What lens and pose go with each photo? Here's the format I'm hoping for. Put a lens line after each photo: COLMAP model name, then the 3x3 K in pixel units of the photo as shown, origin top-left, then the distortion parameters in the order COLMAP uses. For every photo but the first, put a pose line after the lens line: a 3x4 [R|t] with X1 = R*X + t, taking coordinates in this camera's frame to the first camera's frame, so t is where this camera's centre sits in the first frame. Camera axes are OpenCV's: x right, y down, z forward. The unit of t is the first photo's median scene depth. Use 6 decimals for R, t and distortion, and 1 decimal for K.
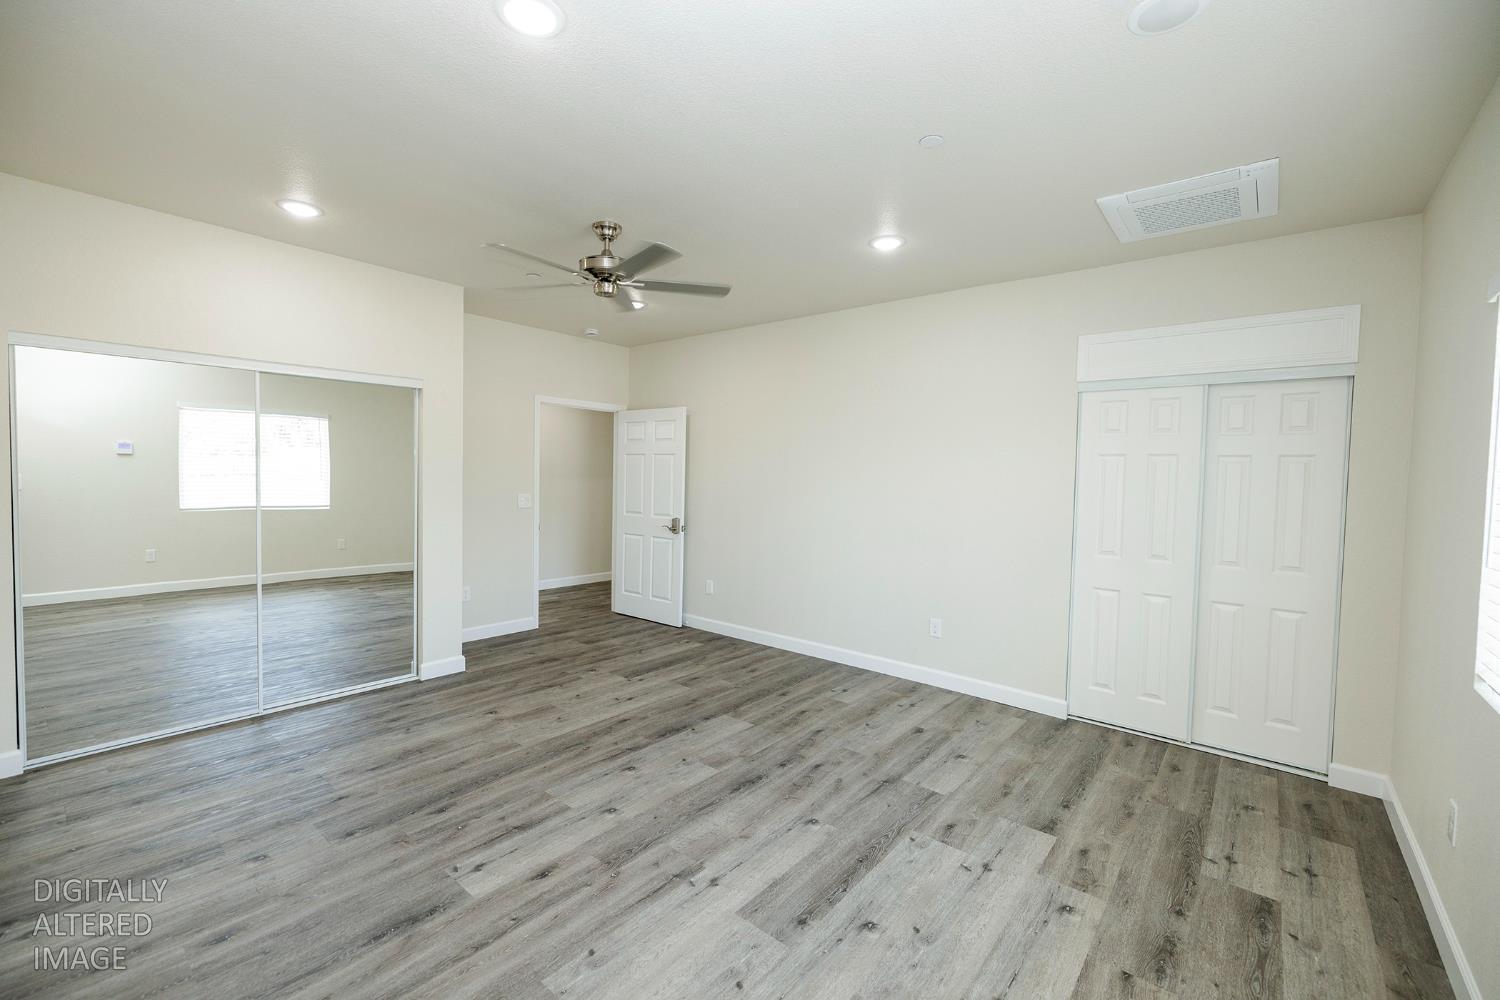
lens RADIAL K [[630.7, 0, 738.5], [0, 630.7, 497.5], [0, 0, 1]] dist [-0.000228, 0.001009]
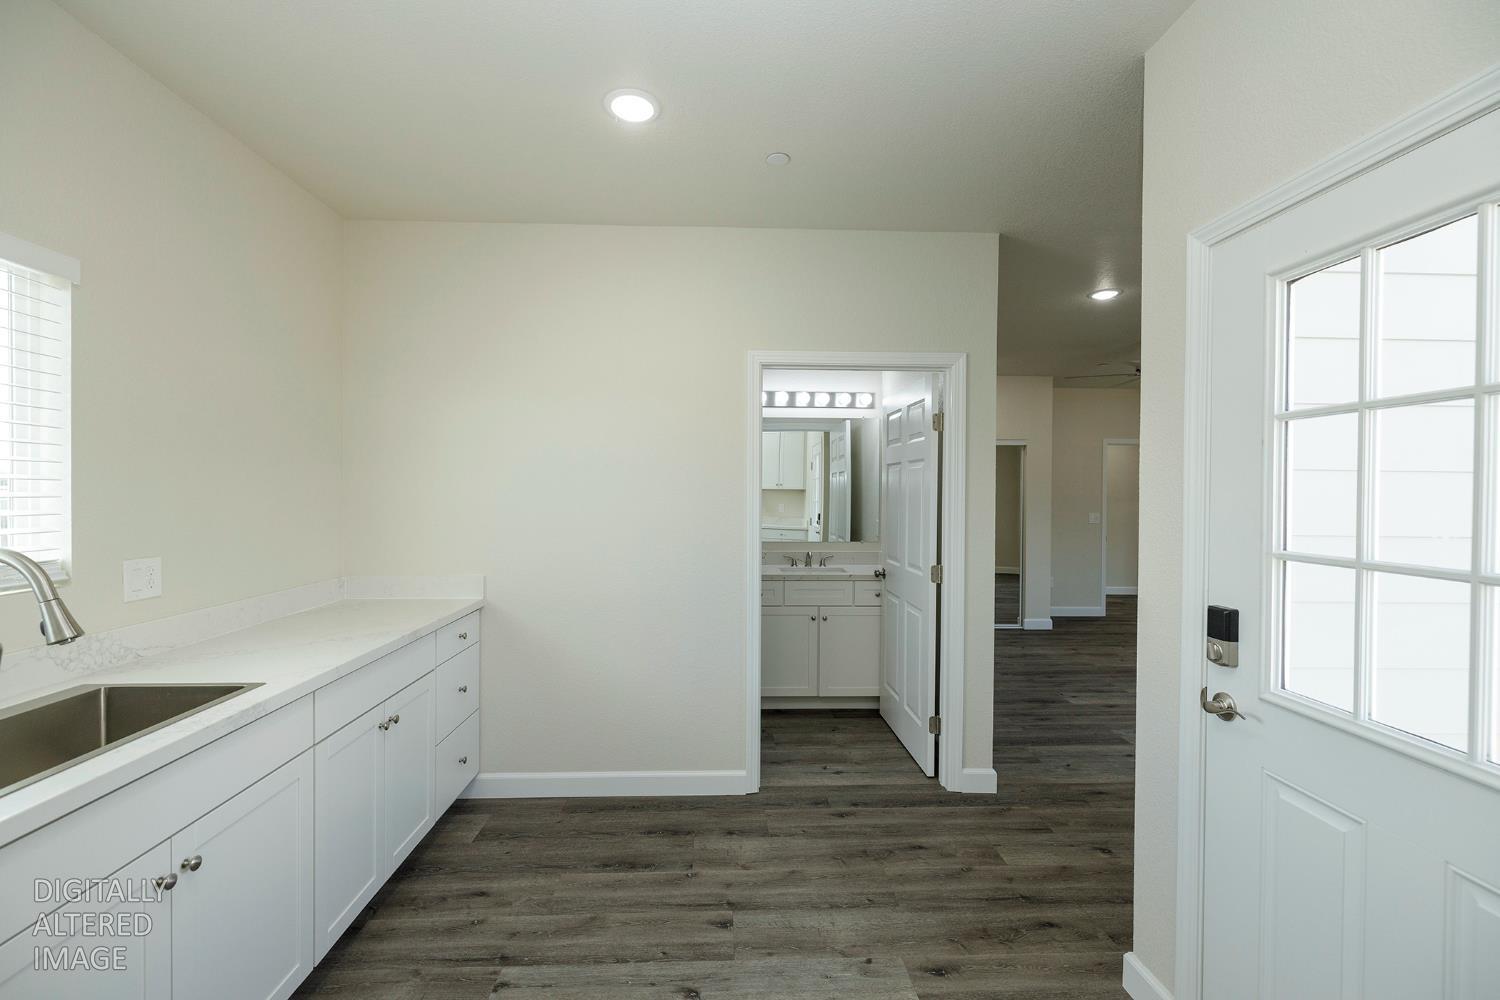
lens RADIAL K [[630.7, 0, 741.7], [0, 630.7, 500.5], [0, 0, 1]] dist [-0.000228, 0.001009]
pose [[0.677431, -0.005209, -0.735568, 0.296781], [-0.021935, 0.999387, -0.027278, 0.040323], [0.735259, 0.034614, 0.676902, -0.983493]]
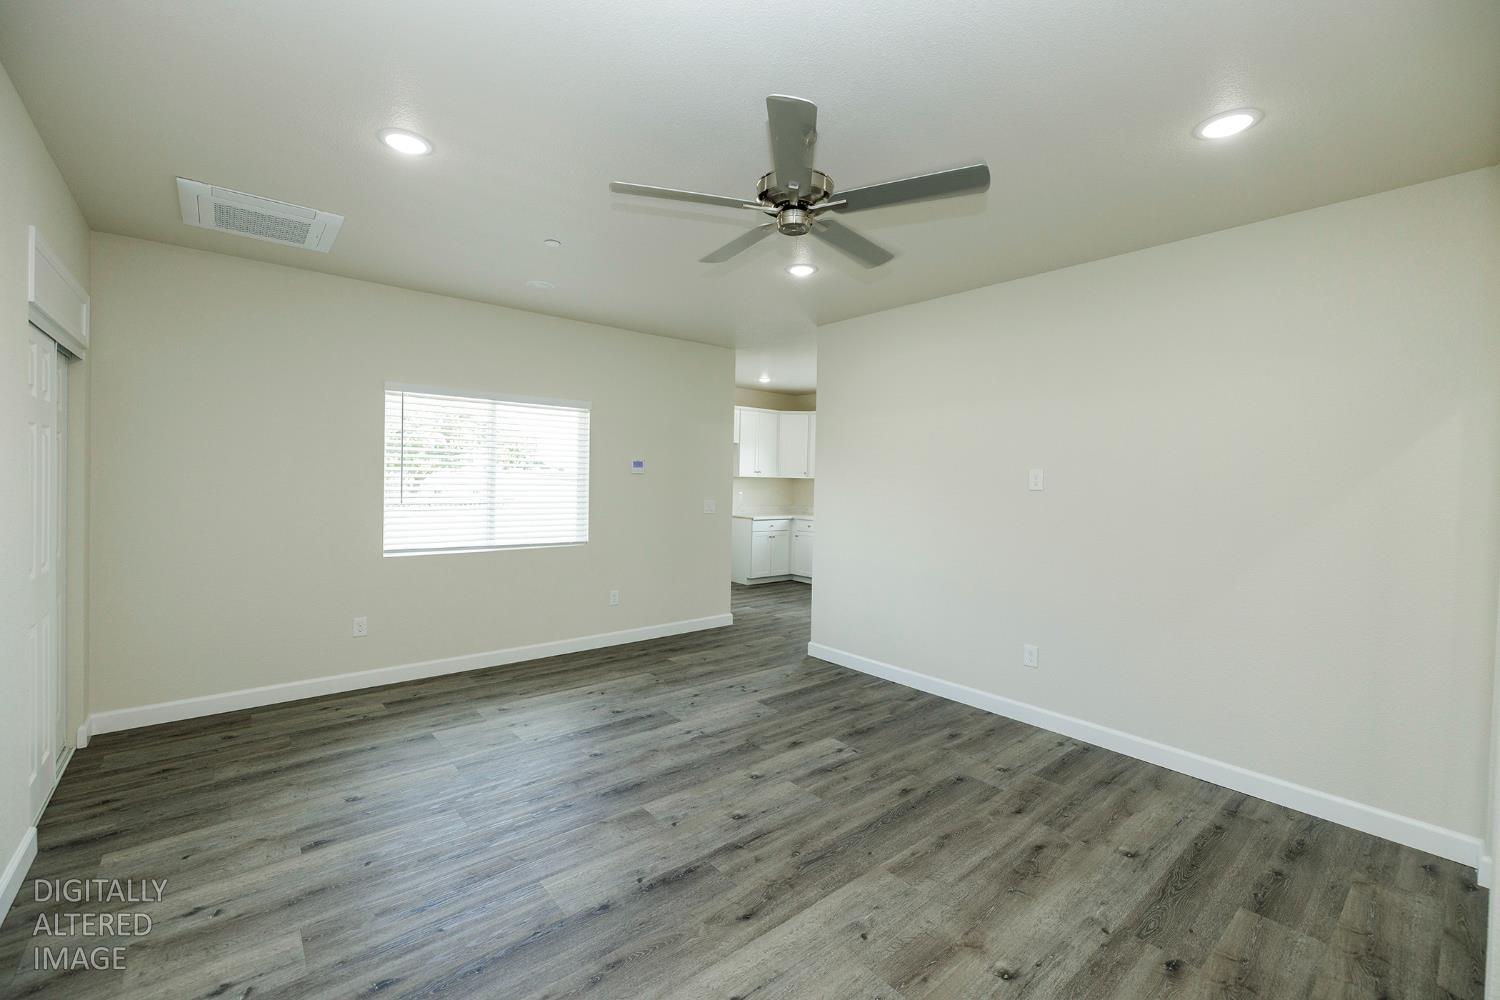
lens RADIAL K [[630.7, 0, 736.1], [0, 630.7, 494.3], [0, 0, 1]] dist [-0.000228, 0.001009]
pose [[-0.982791, -0.048978, 0.178111, -0.352788], [-0.037587, 0.997060, 0.066777, -0.090337], [-0.180858, 0.058933, -0.981742, 2.137768]]
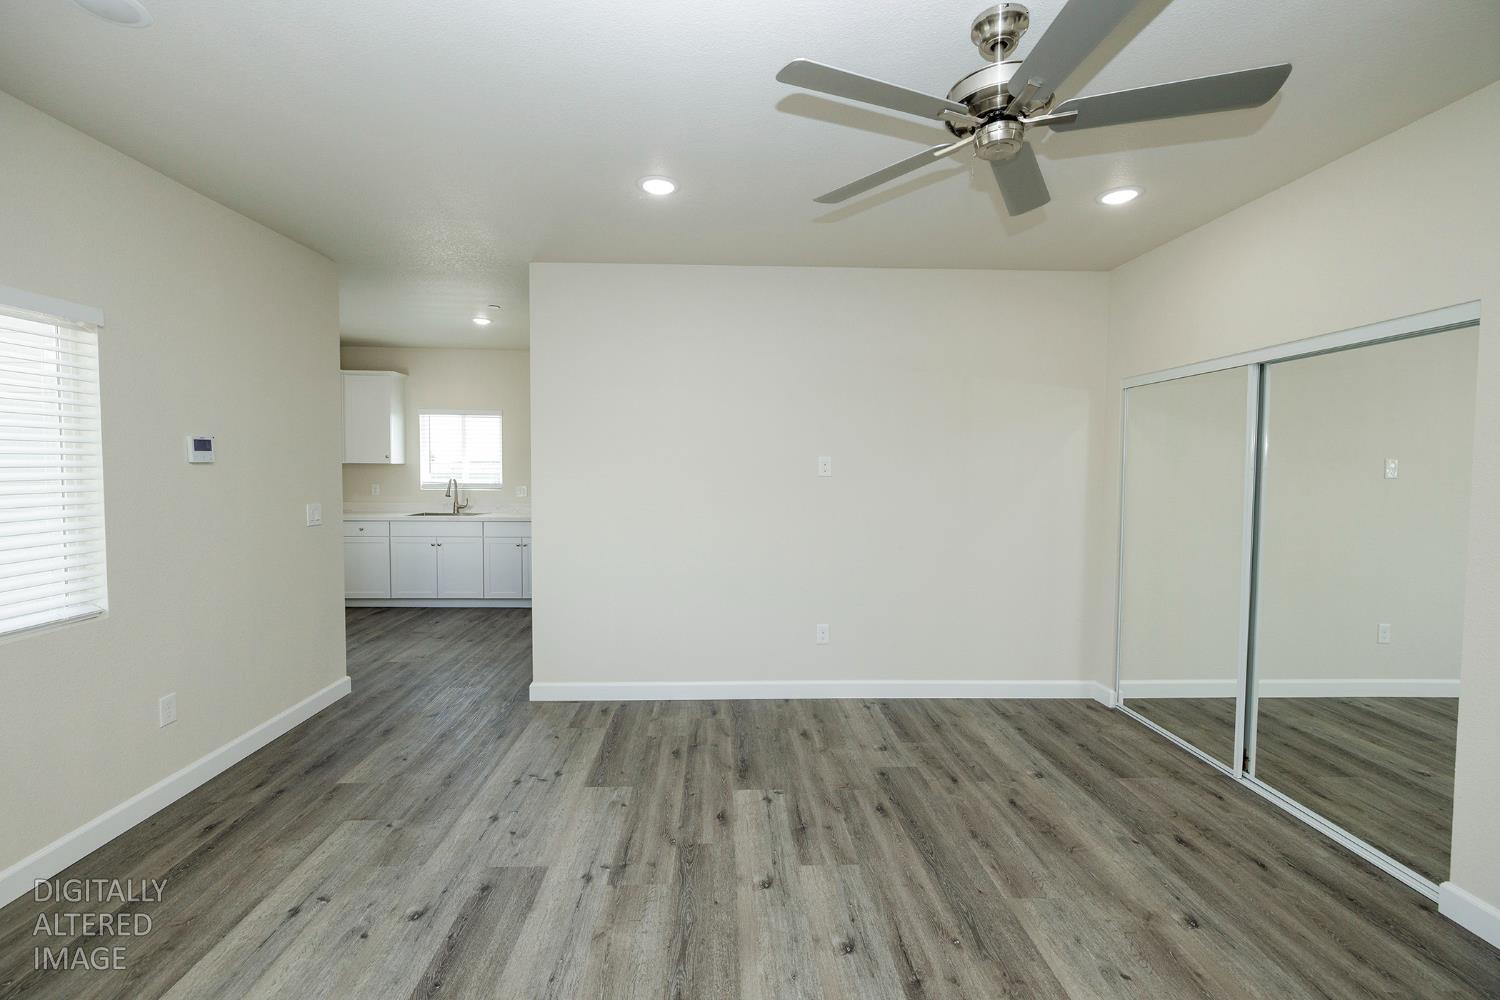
lens RADIAL K [[630.7, 0, 742.4], [0, 630.7, 499.8], [0, 0, 1]] dist [-0.000228, 0.001009]
pose [[-0.741608, 0.008237, -0.670783, 0.382208], [-0.049484, 0.996529, 0.066946, -0.063320], [0.669006, 0.082841, -0.738626, 1.580540]]
